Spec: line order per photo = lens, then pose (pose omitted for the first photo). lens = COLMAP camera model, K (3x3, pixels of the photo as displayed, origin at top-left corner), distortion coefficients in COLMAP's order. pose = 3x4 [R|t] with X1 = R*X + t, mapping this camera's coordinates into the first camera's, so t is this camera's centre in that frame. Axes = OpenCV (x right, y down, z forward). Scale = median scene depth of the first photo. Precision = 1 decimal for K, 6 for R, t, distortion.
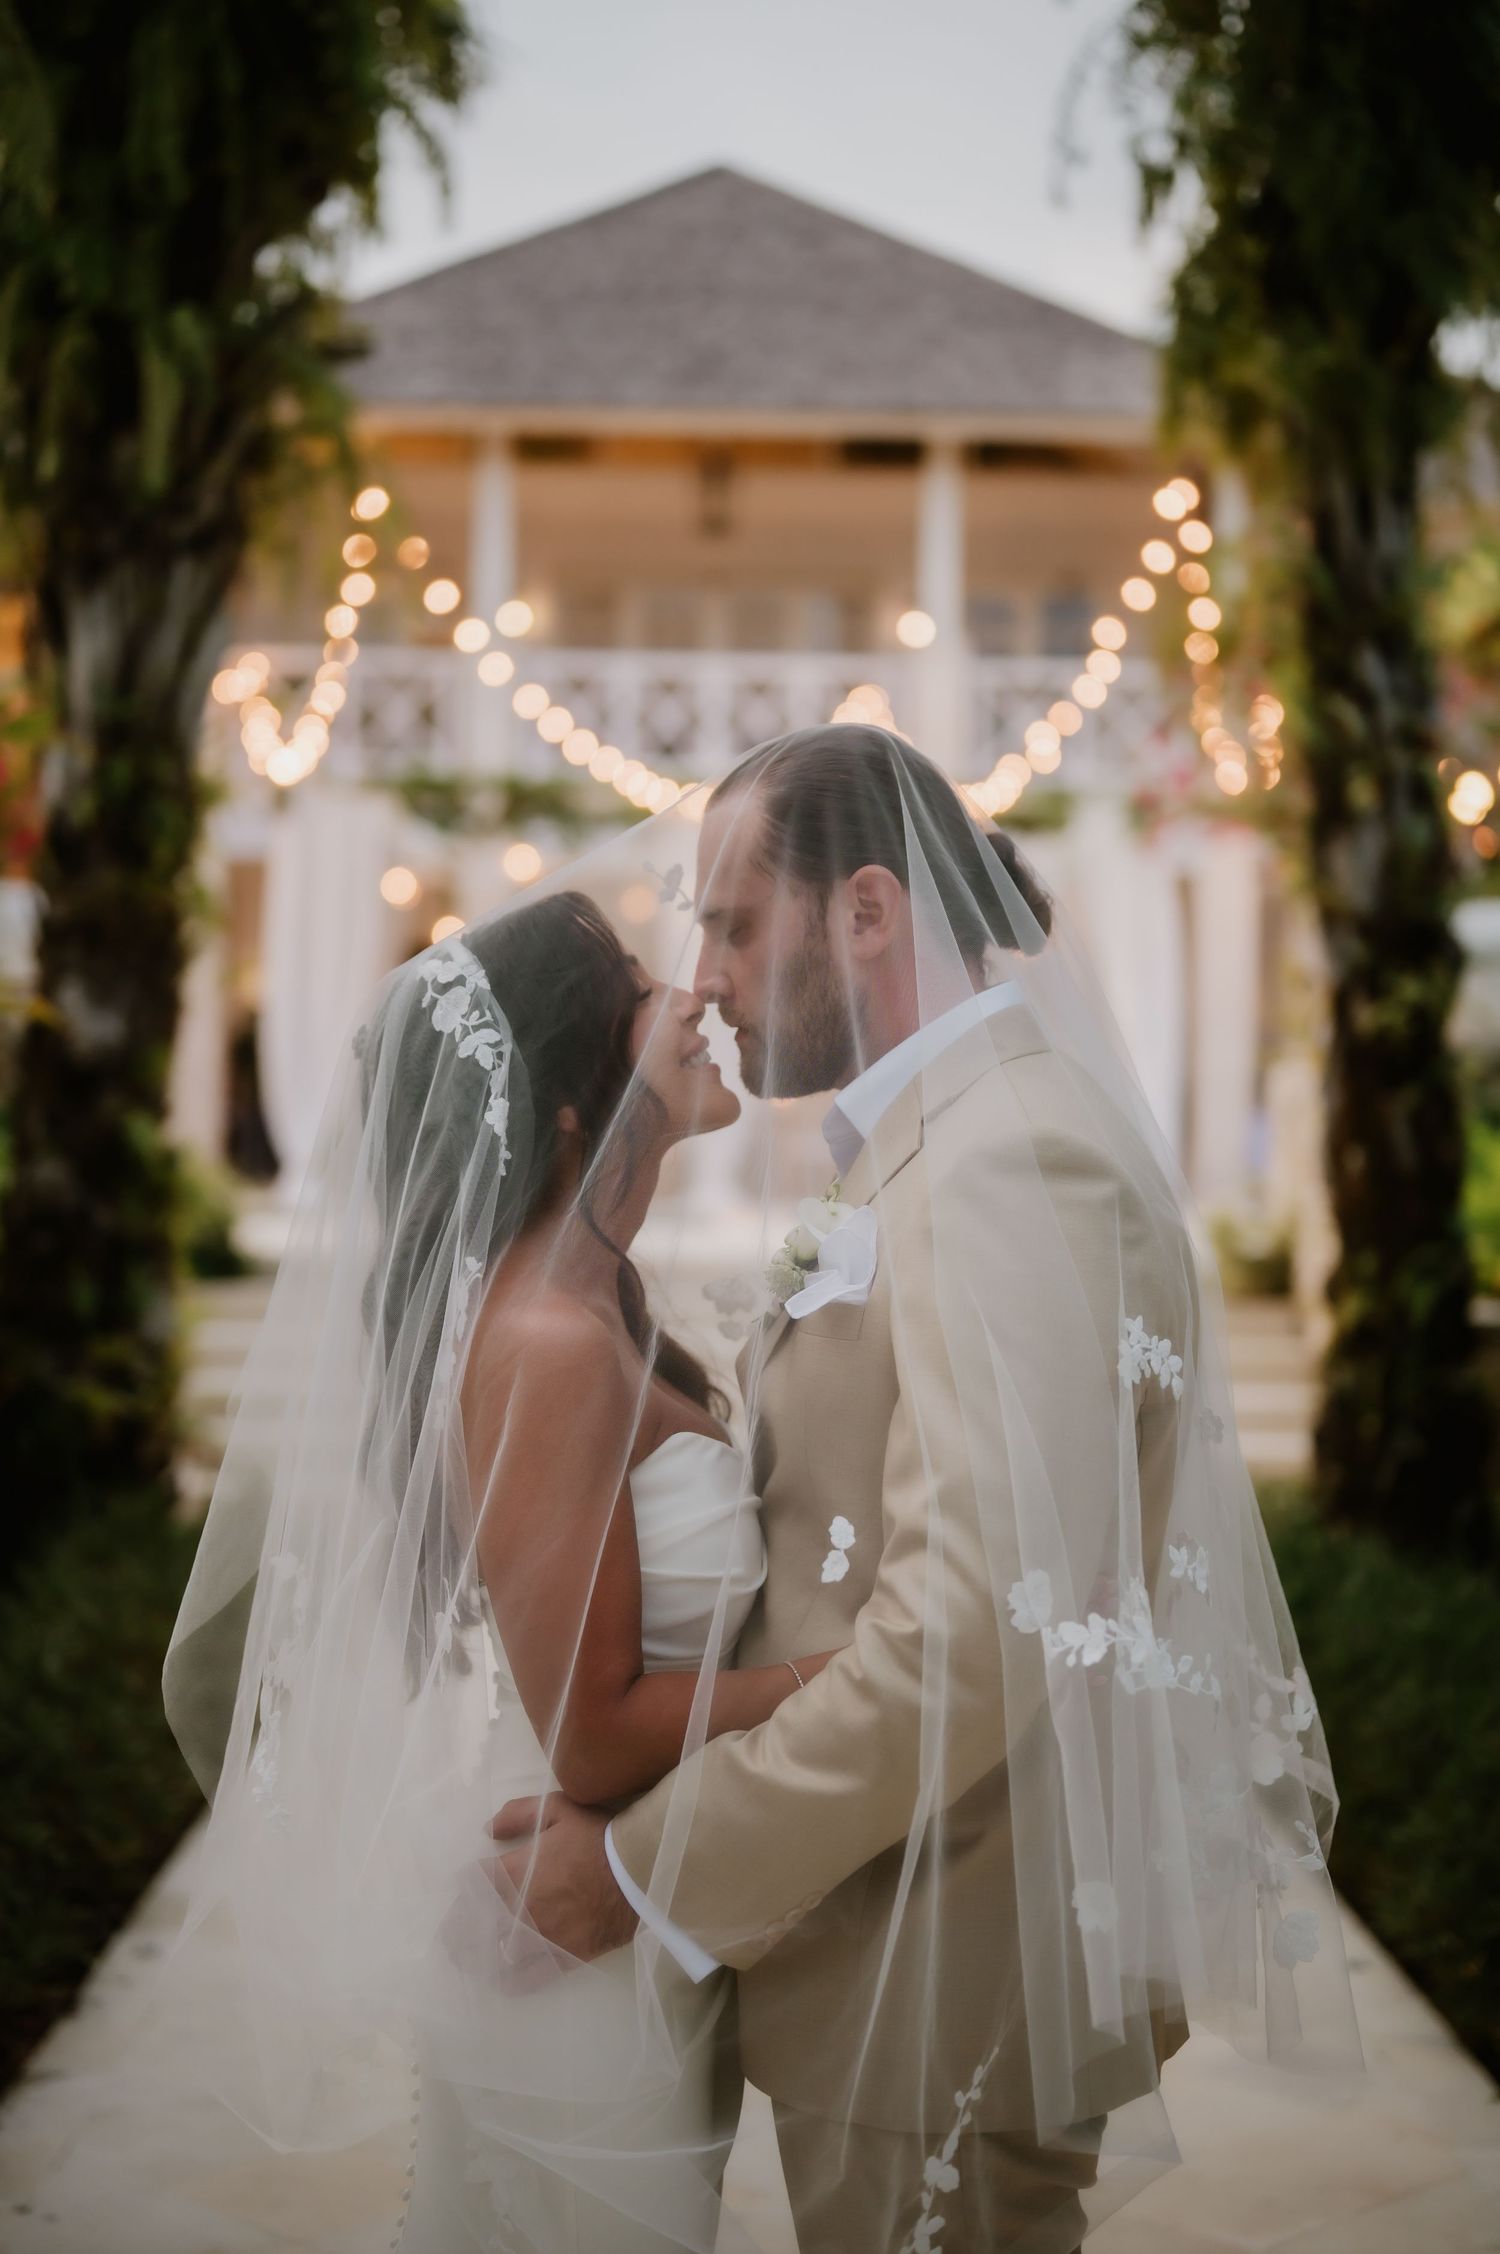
lens RADIAL K [[3387.1, 0, 750.0], [0, 3387.1, 1127.0], [0, 0, 1]] dist [-0.013887, 0.172299]
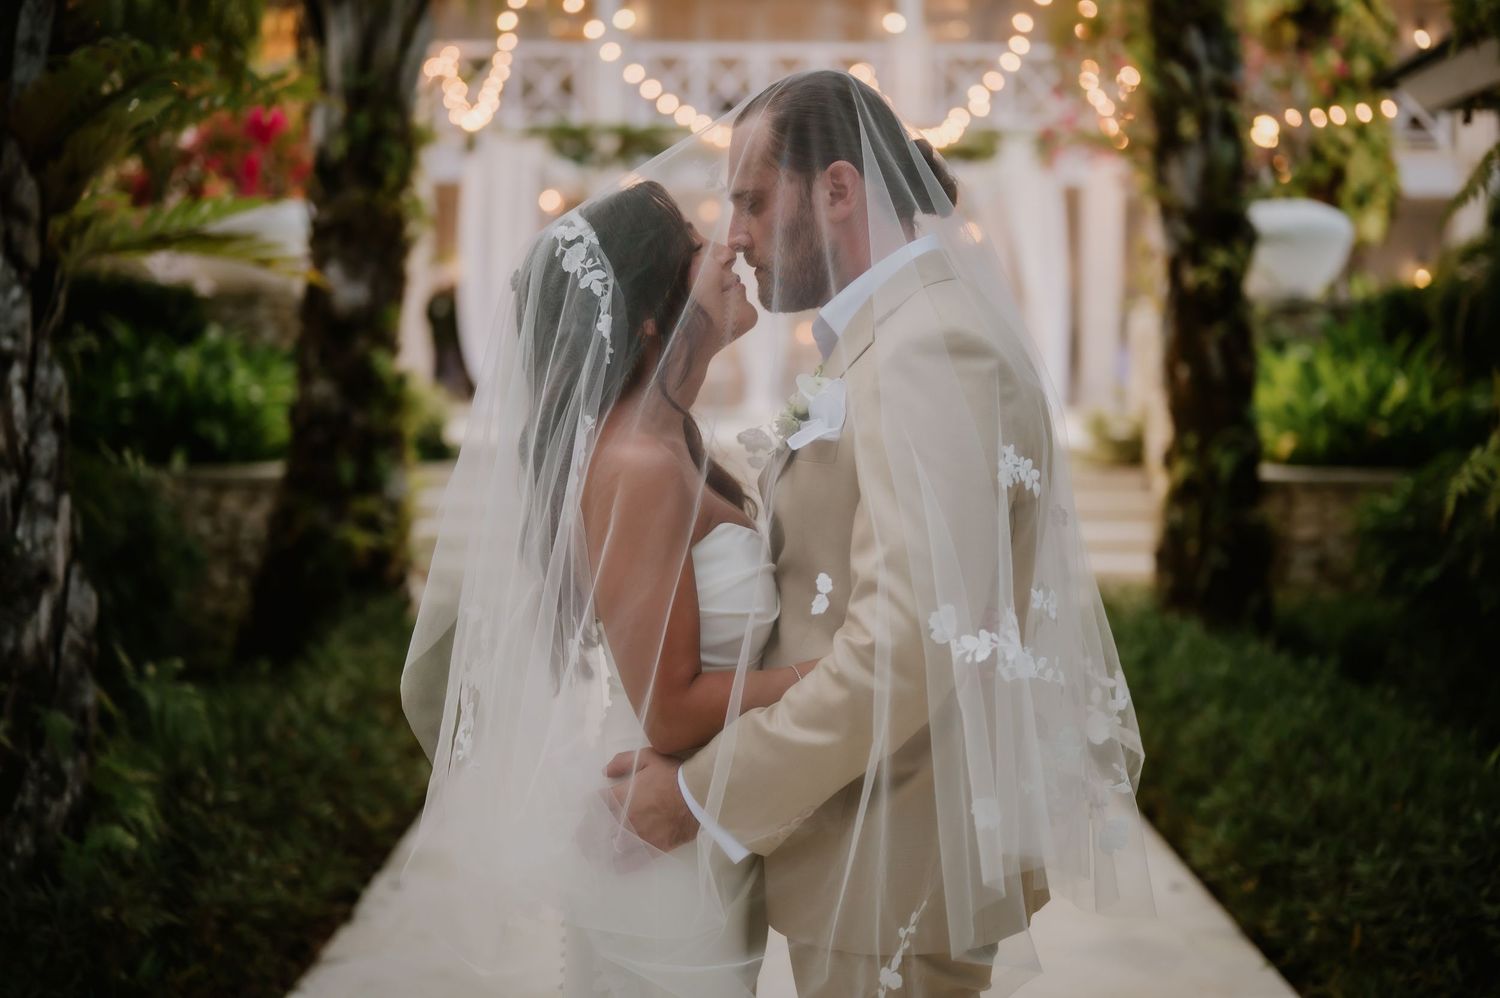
lens RADIAL K [[2254.1, 0, 750.0], [0, 2254.1, 499.0], [0, 0, 1]] dist [-0.013887, 0.172299]
pose [[0.999786, -0.011372, -0.017288, 0.004554], [0.012399, 0.998088, 0.060548, 0.006716], [0.016566, -0.060750, 0.998016, -0.021539]]
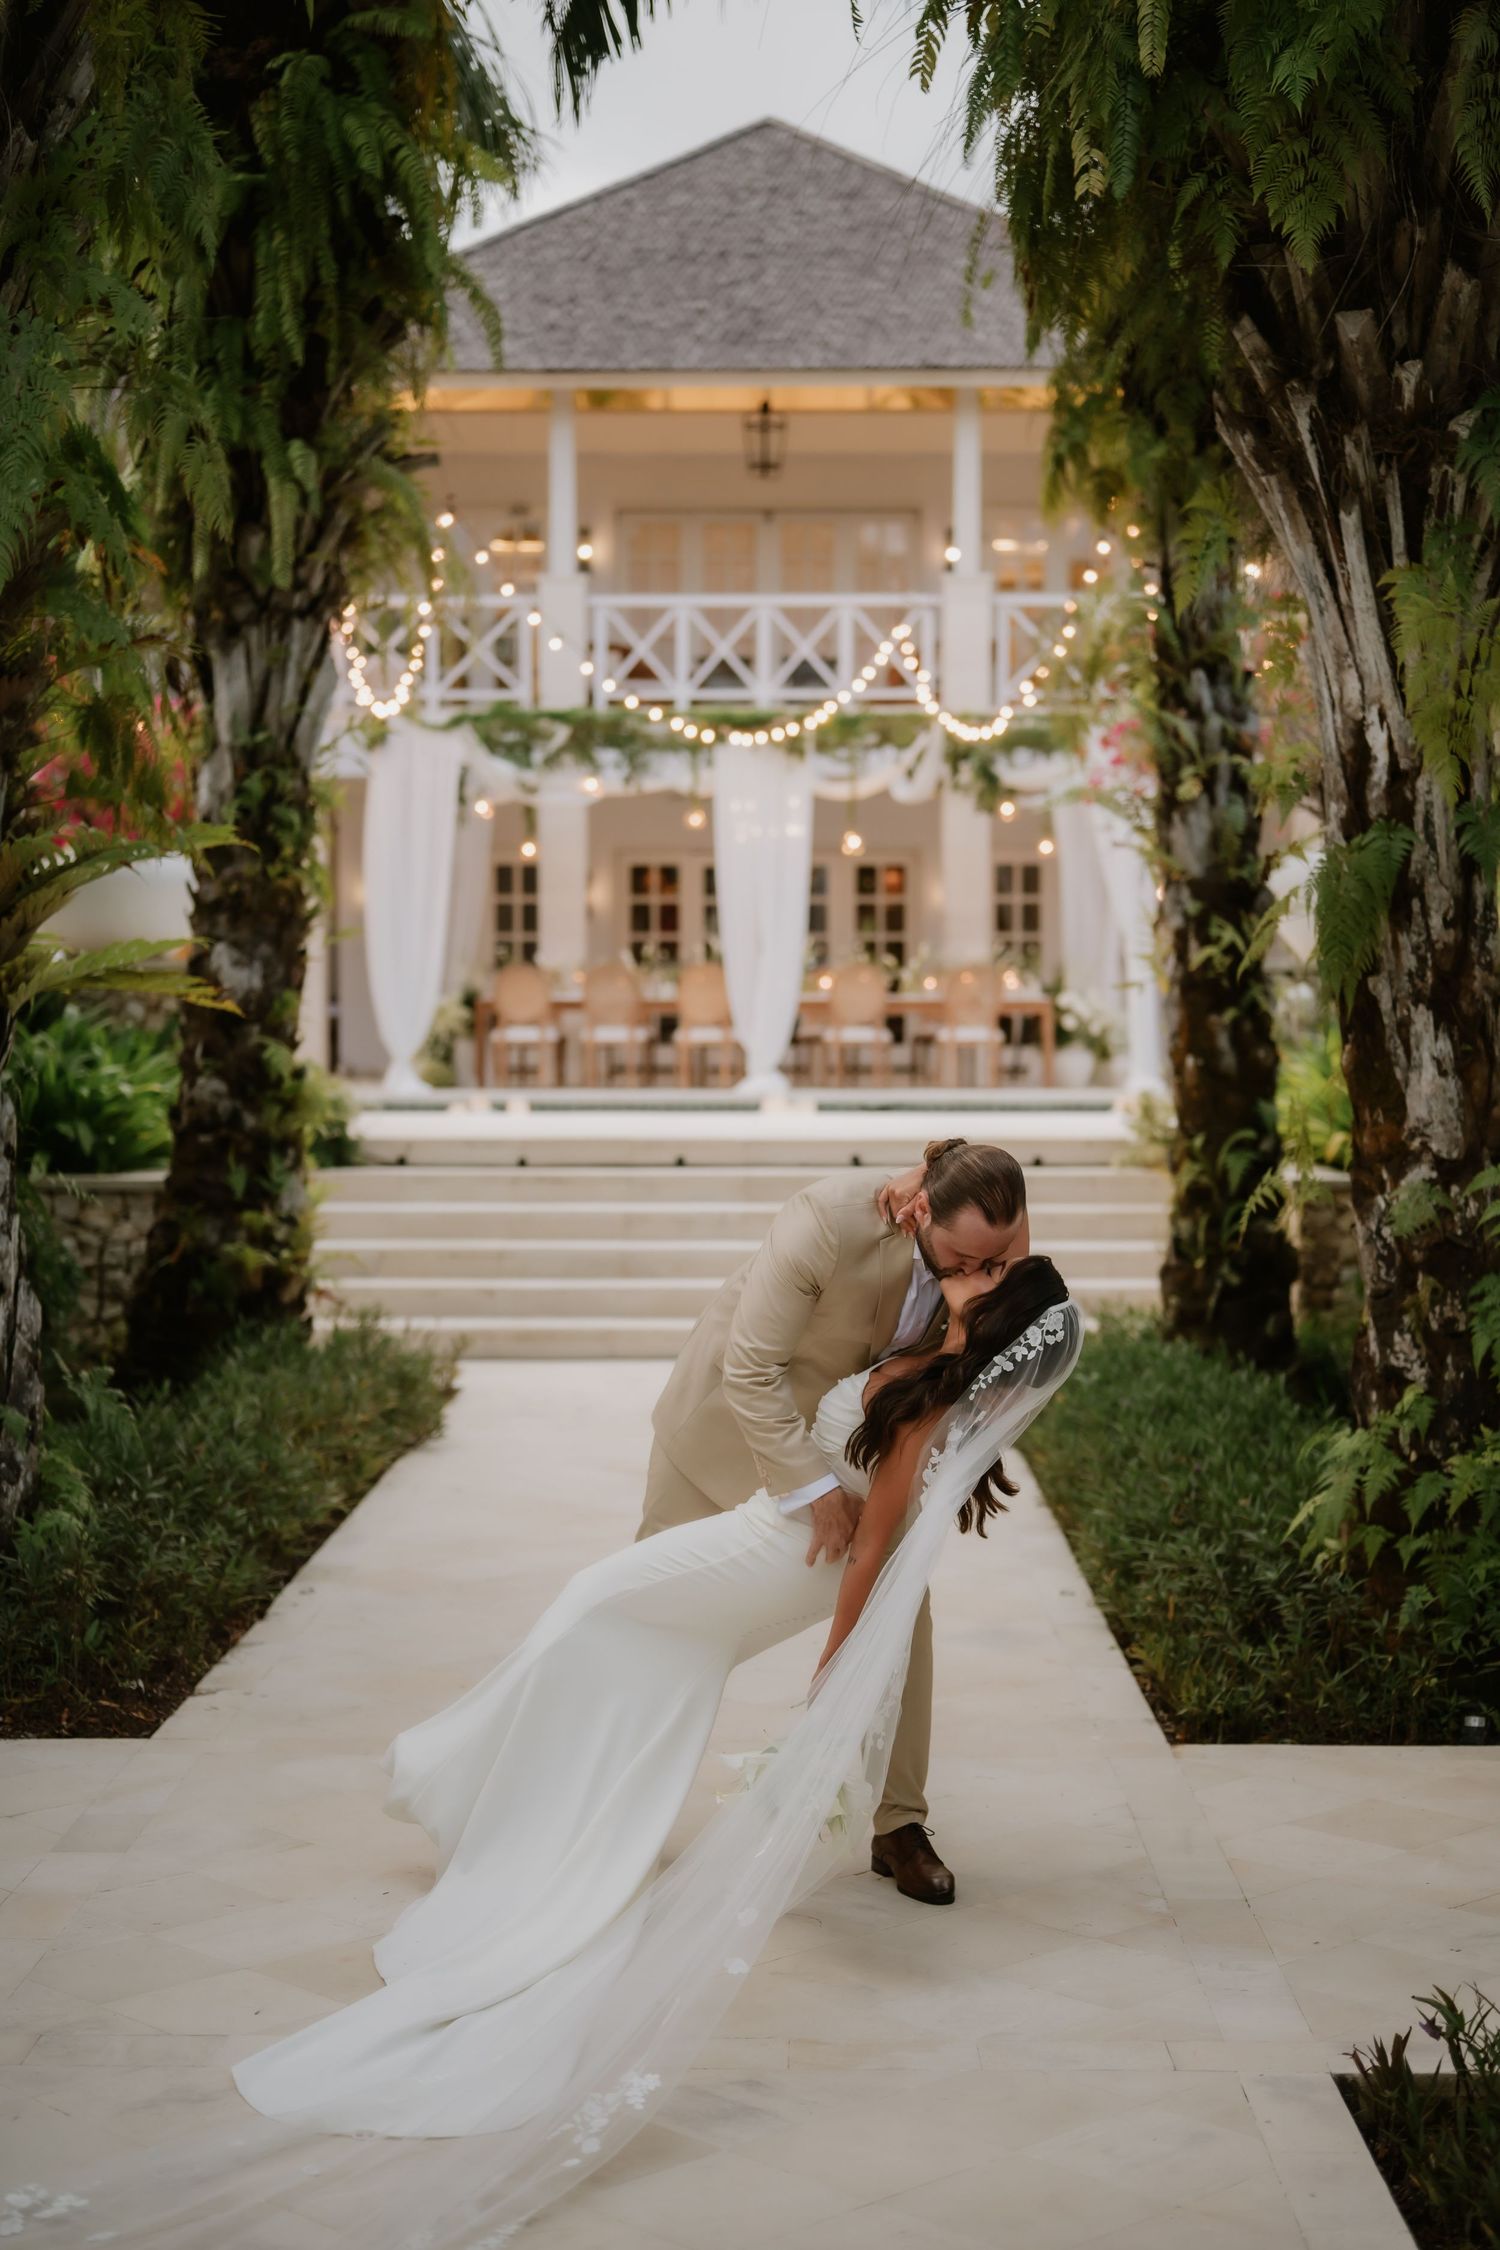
lens RADIAL K [[3381.1, 0, 750.0], [0, 3381.1, 1125.0], [0, 0, 1]] dist [-0.013887, 0.172299]
pose [[0.999426, -0.014859, -0.030430, 0.099918], [0.016021, 0.999137, 0.038328, -0.042063], [0.029834, -0.038793, 0.998802, -0.696435]]
